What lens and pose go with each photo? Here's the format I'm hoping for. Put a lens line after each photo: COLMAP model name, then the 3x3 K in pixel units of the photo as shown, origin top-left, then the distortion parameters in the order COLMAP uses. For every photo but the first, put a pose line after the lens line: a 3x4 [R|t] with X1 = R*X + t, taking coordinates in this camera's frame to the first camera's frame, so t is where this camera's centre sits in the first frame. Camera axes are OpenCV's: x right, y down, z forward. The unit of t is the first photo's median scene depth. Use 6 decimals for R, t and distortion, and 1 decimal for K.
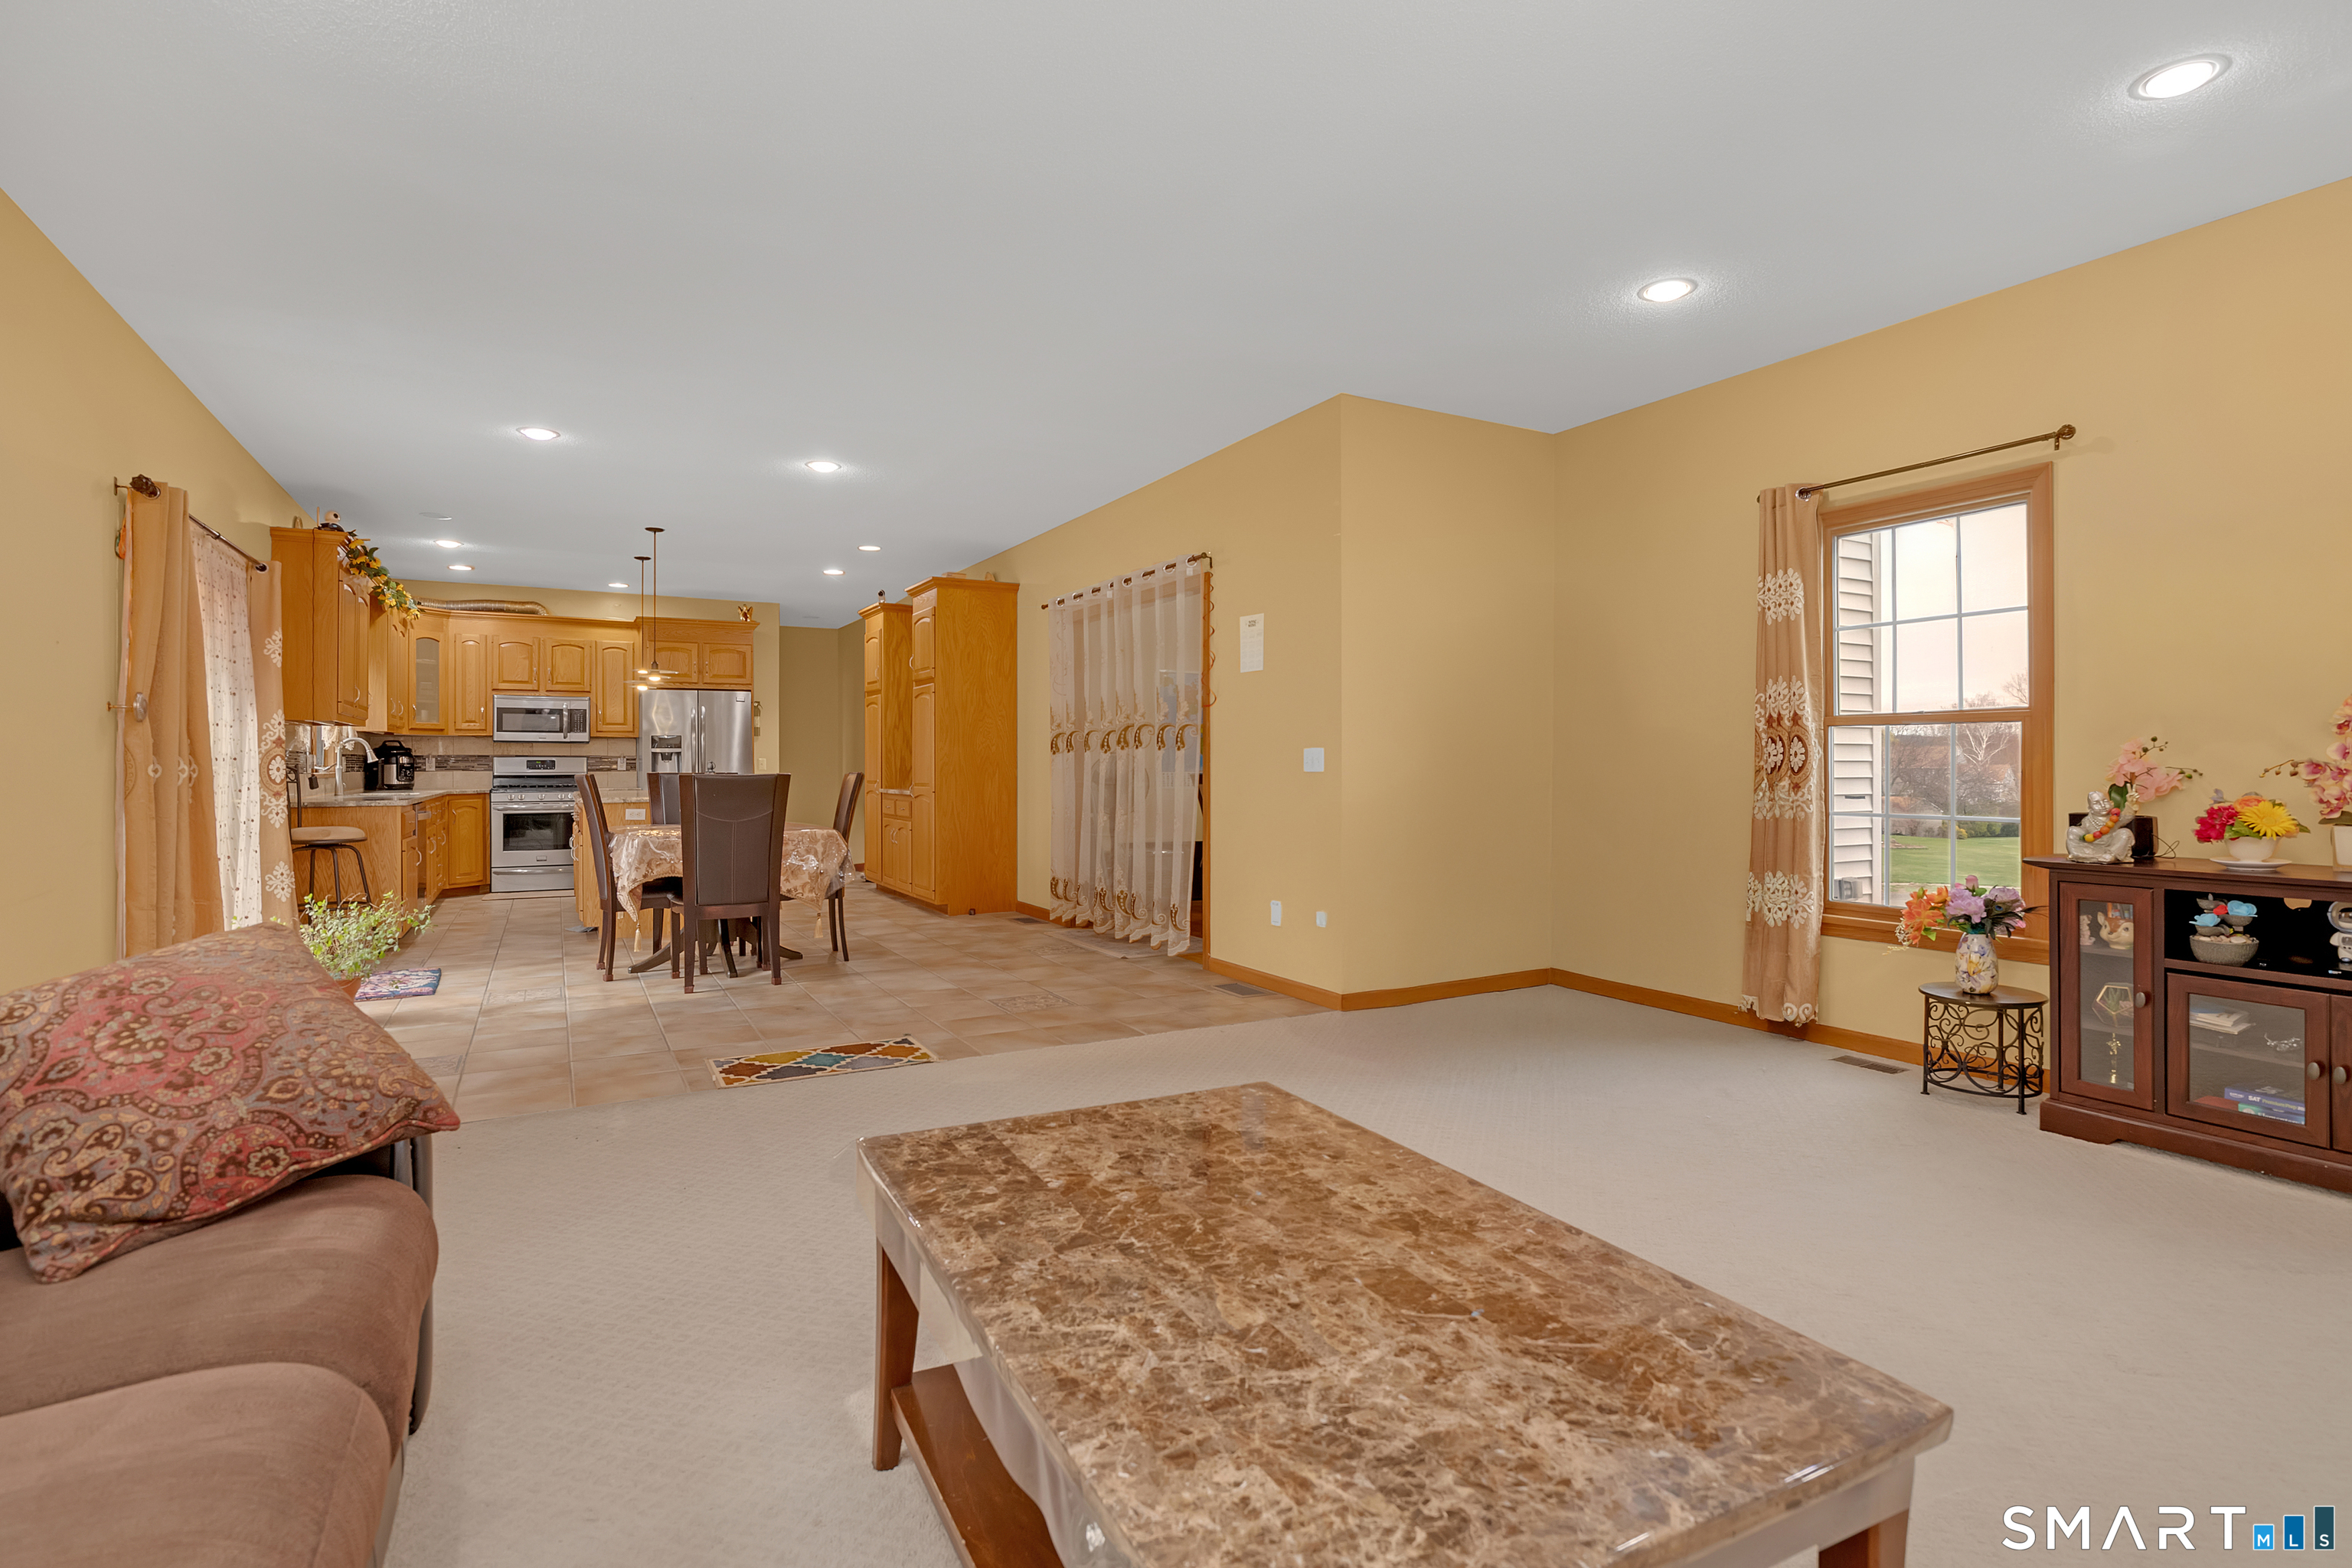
lens RADIAL K [[1161.0, 0, 1191.5], [0, 1161.0, 769.4], [0, 0, 1]] dist [-0.015176, -0.000098]
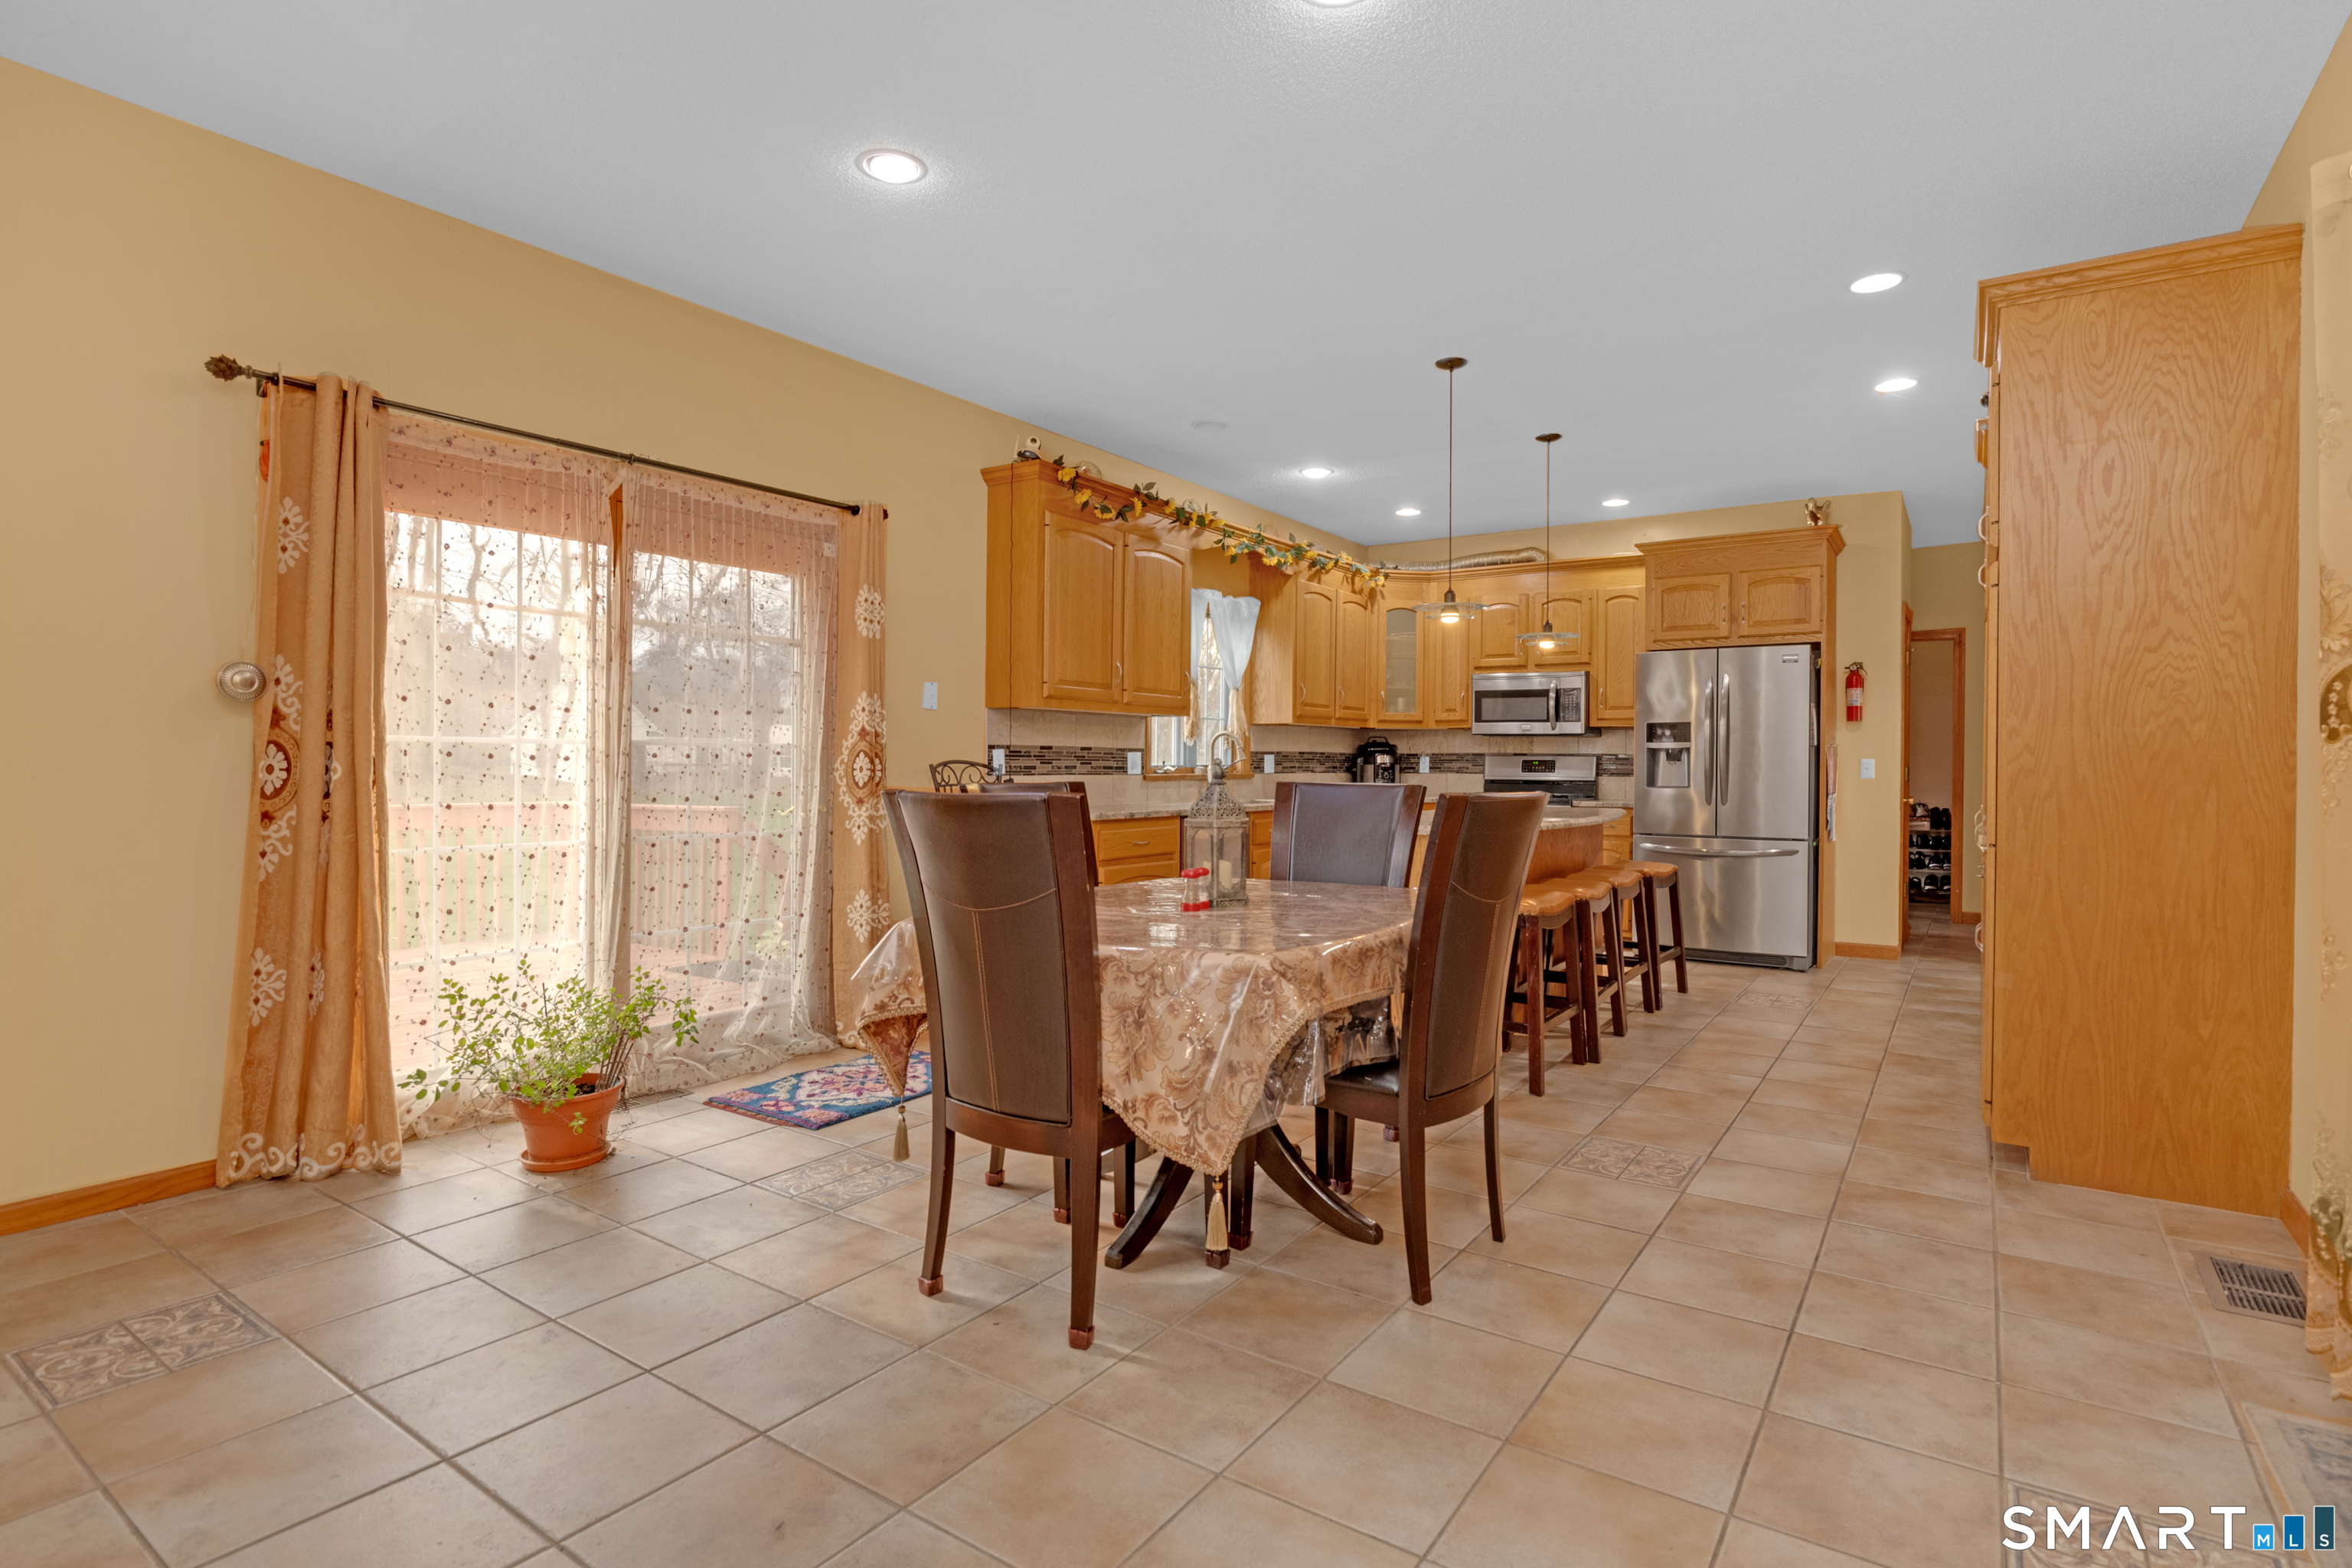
lens RADIAL K [[1161.0, 0, 1191.5], [0, 1161.0, 769.4], [0, 0, 1]] dist [-0.015176, -0.000098]
pose [[0.453150, 0.010133, -0.891377, -0.001763], [-0.011318, 0.999920, 0.005613, -0.003837], [0.891362, 0.007545, 0.453228, 0.485066]]
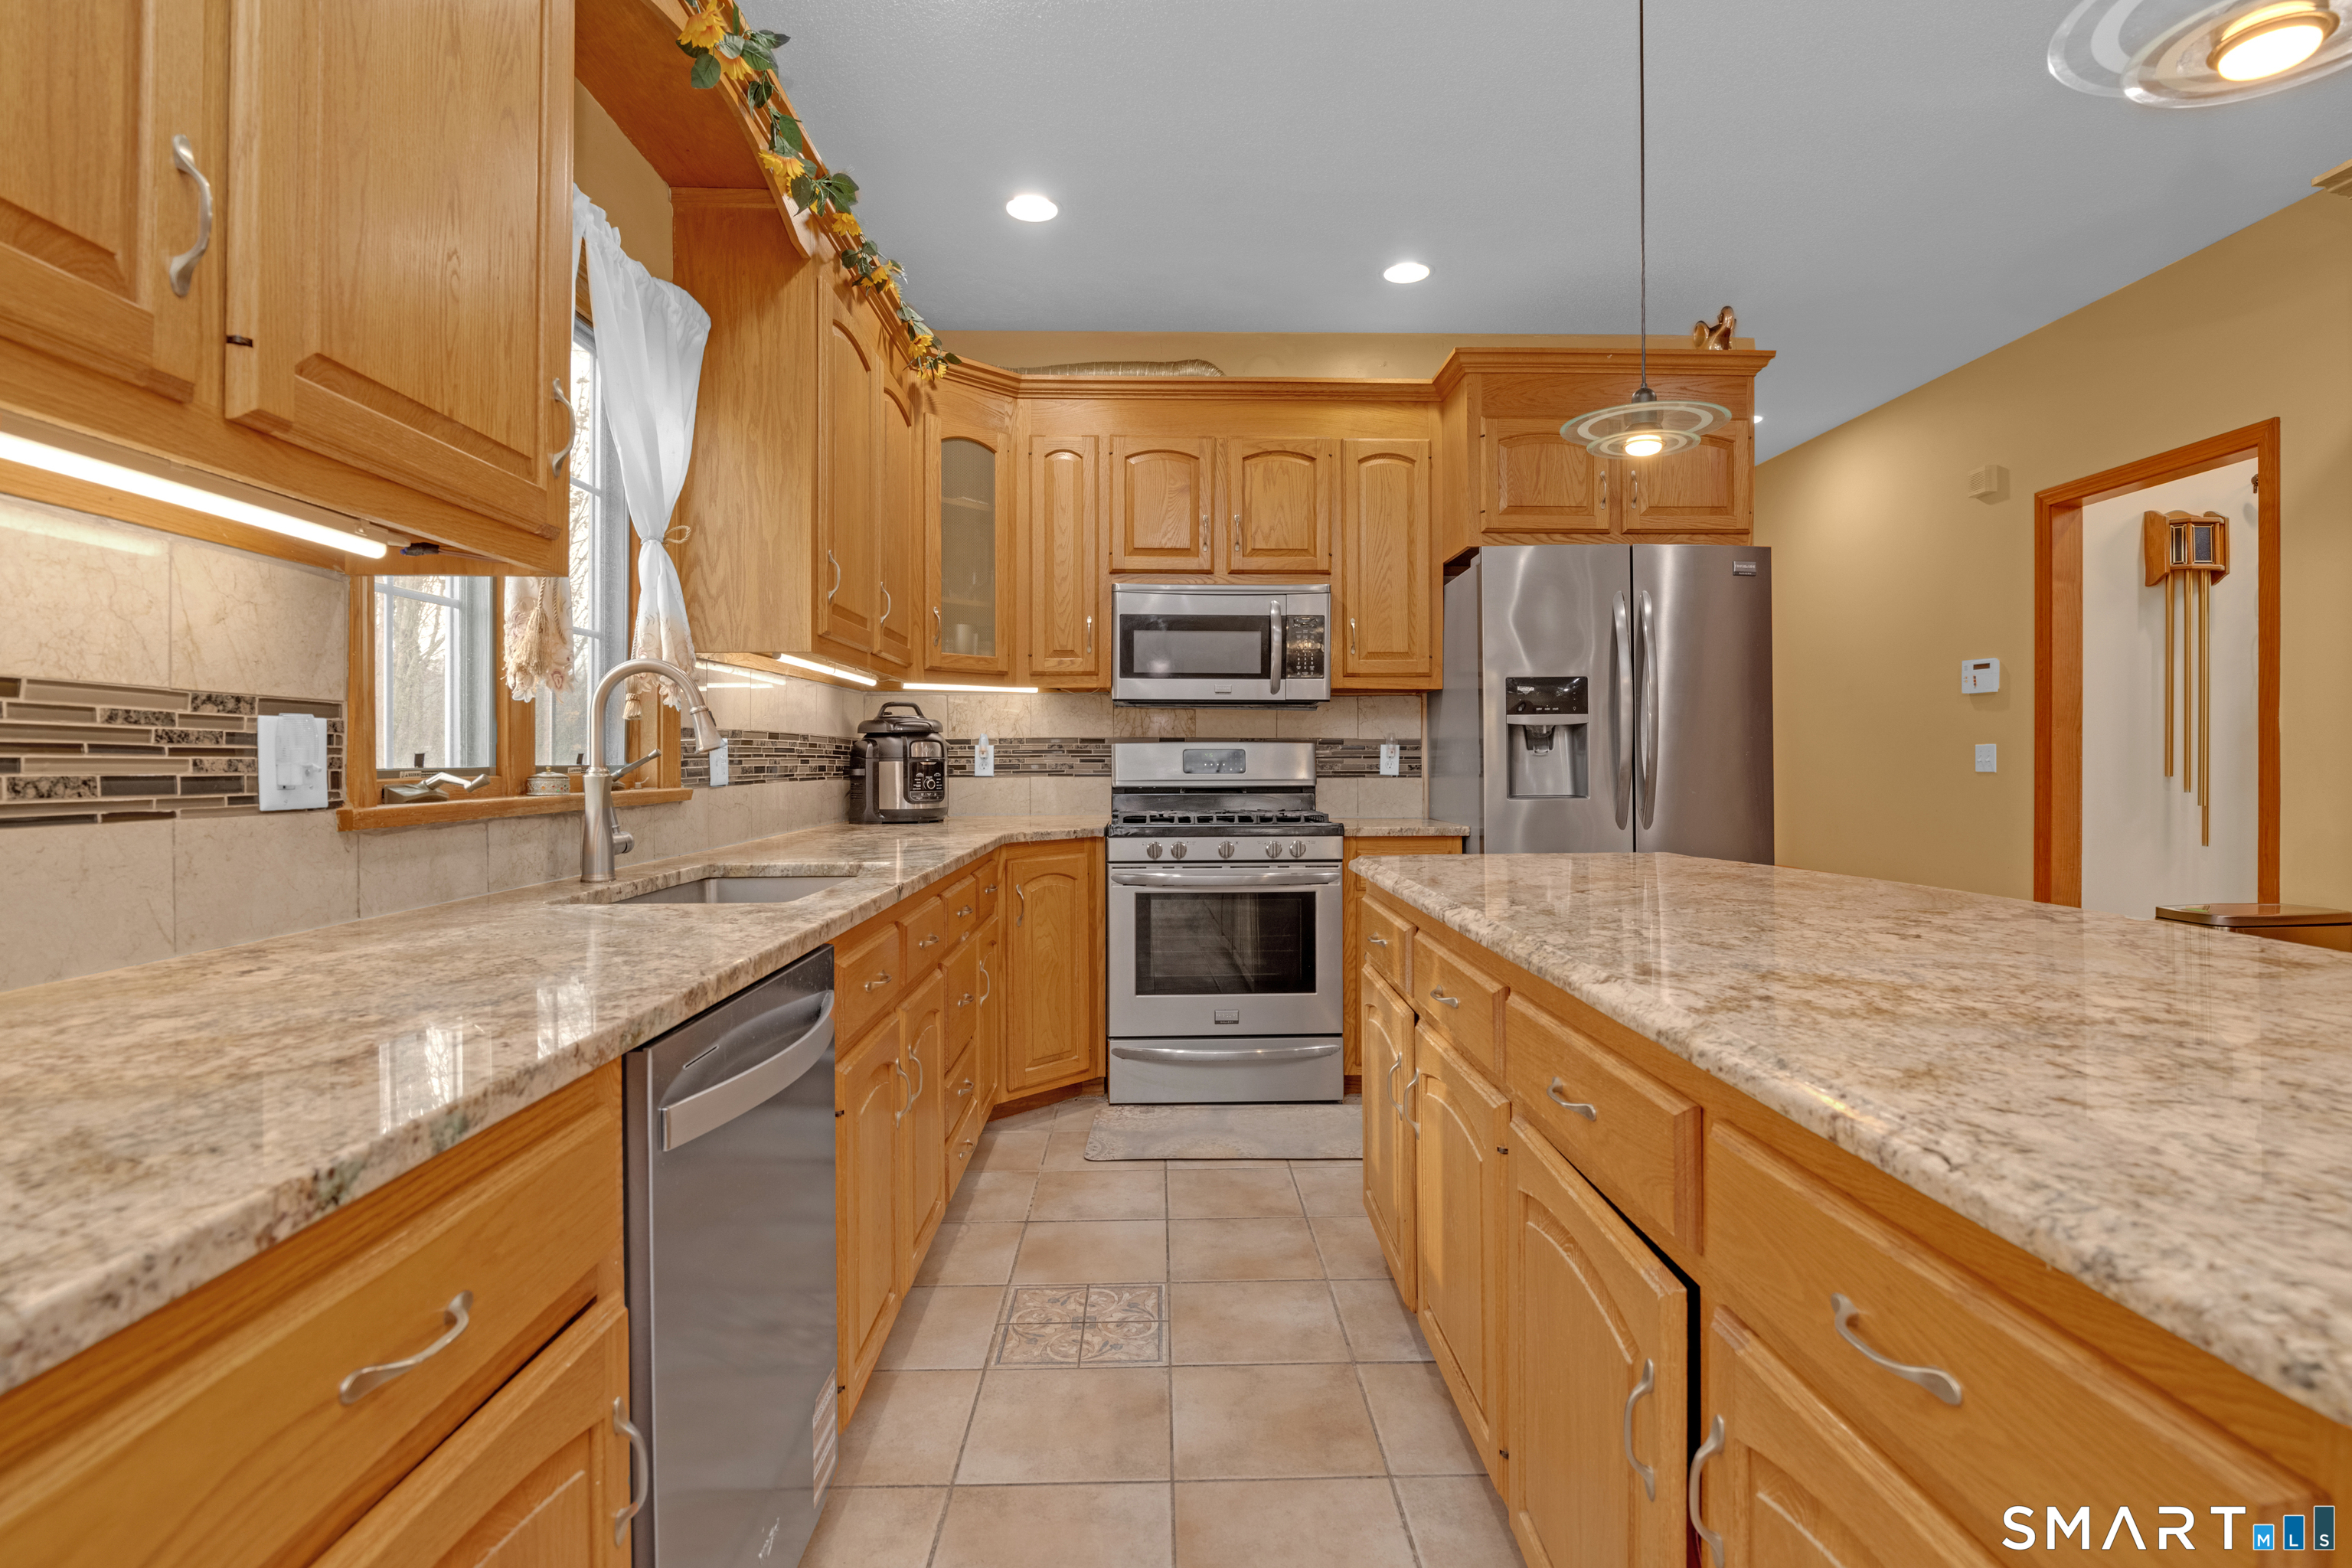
lens RADIAL K [[1161.0, 0, 1191.5], [0, 1161.0, 769.4], [0, 0, 1]] dist [-0.015176, -0.000098]
pose [[0.890804, 0.004485, -0.454366, -0.401991], [-0.002122, 0.999981, 0.005710, -0.003657], [0.454383, -0.004122, 0.890797, 0.661282]]
